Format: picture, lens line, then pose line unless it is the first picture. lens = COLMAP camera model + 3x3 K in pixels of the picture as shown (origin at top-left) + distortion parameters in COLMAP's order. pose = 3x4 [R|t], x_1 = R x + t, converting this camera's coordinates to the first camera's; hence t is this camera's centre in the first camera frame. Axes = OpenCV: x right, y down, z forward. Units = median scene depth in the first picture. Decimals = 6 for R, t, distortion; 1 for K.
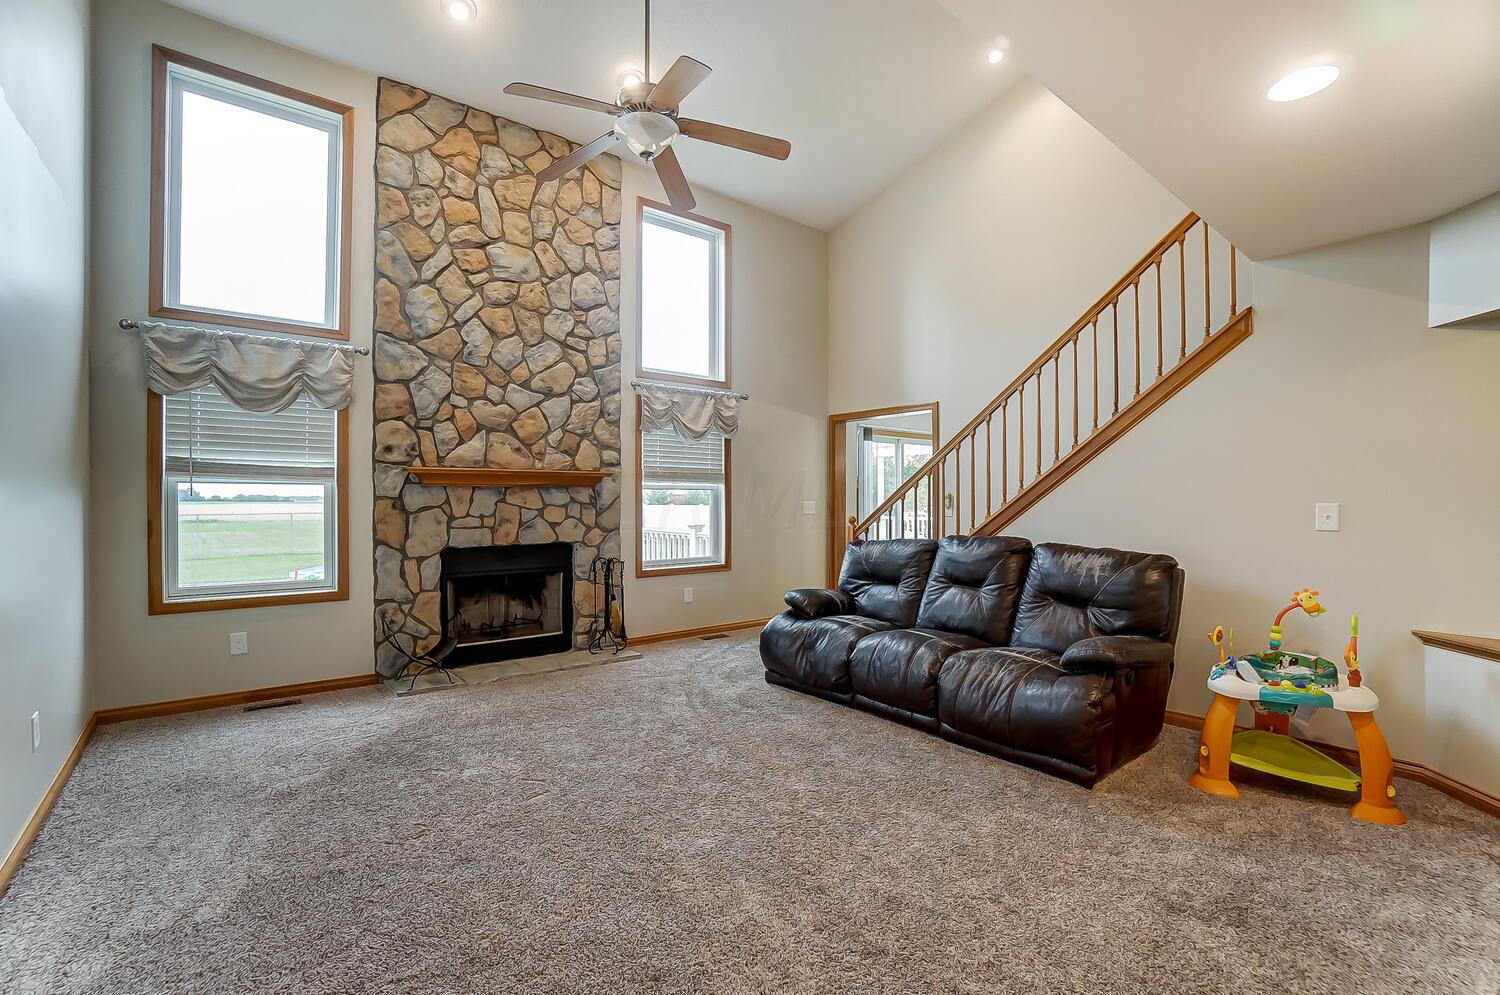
lens RADIAL K [[667.3, 0, 736.7], [0, 667.3, 503.1], [0, 0, 1]] dist [-0.022272, 0.001547]
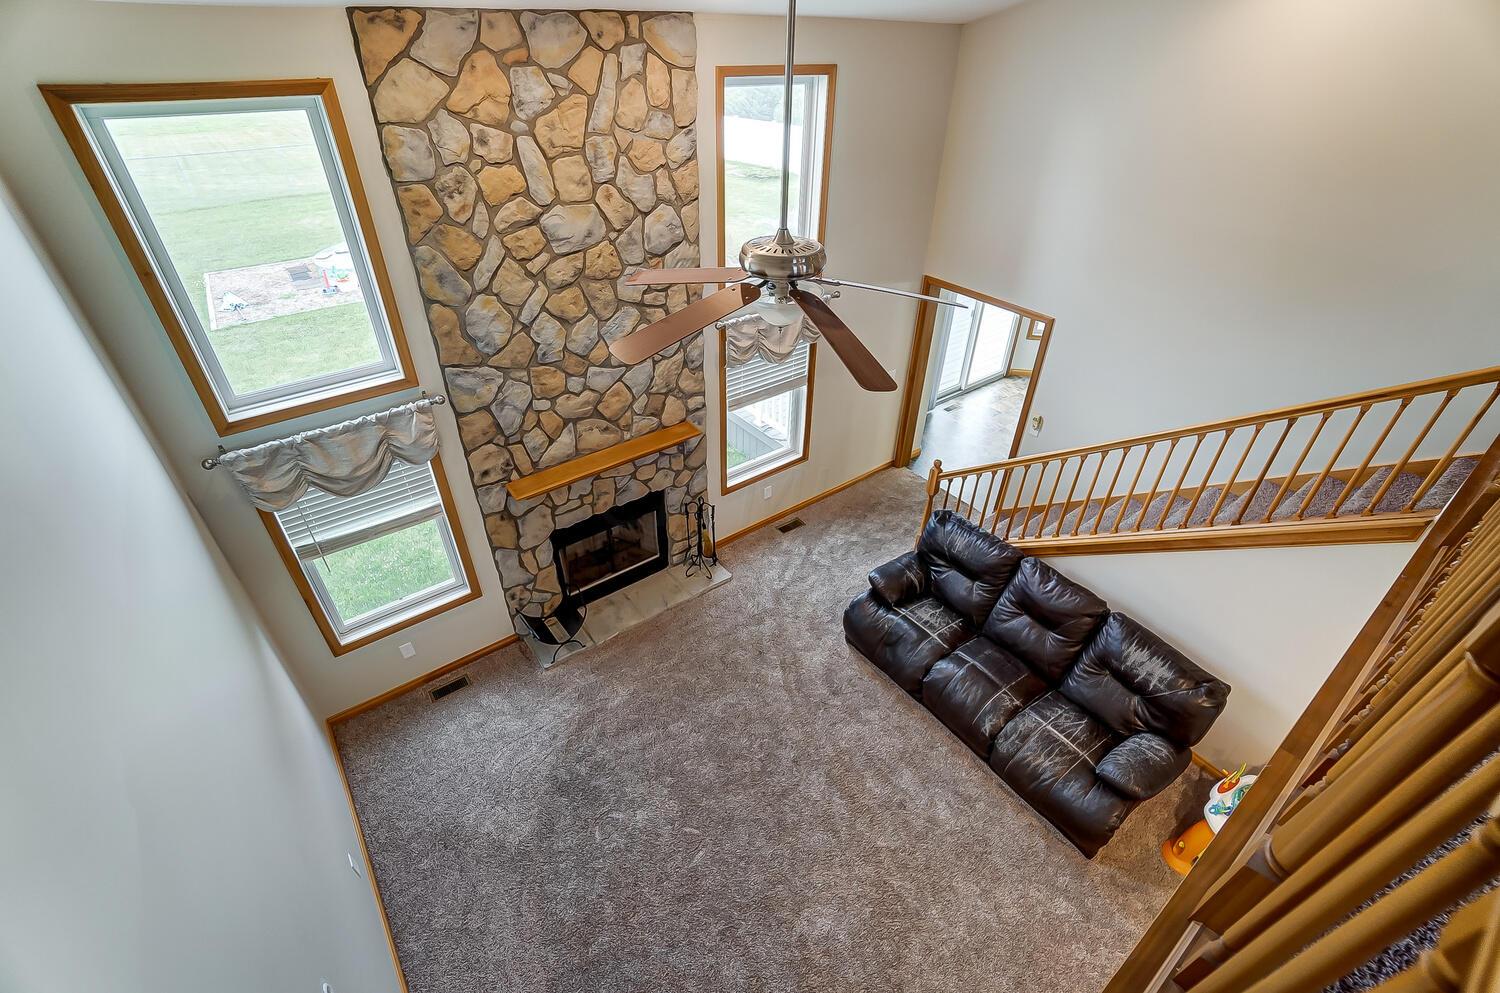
lens RADIAL K [[667.3, 0, 750.1], [0, 667.3, 492.8], [0, 0, 1]] dist [-0.022272, 0.001547]
pose [[0.999660, 0.024046, -0.010103, -0.111921], [-0.013649, 0.812370, 0.582982, -0.590825], [0.022226, -0.582646, 0.812422, 0.174182]]
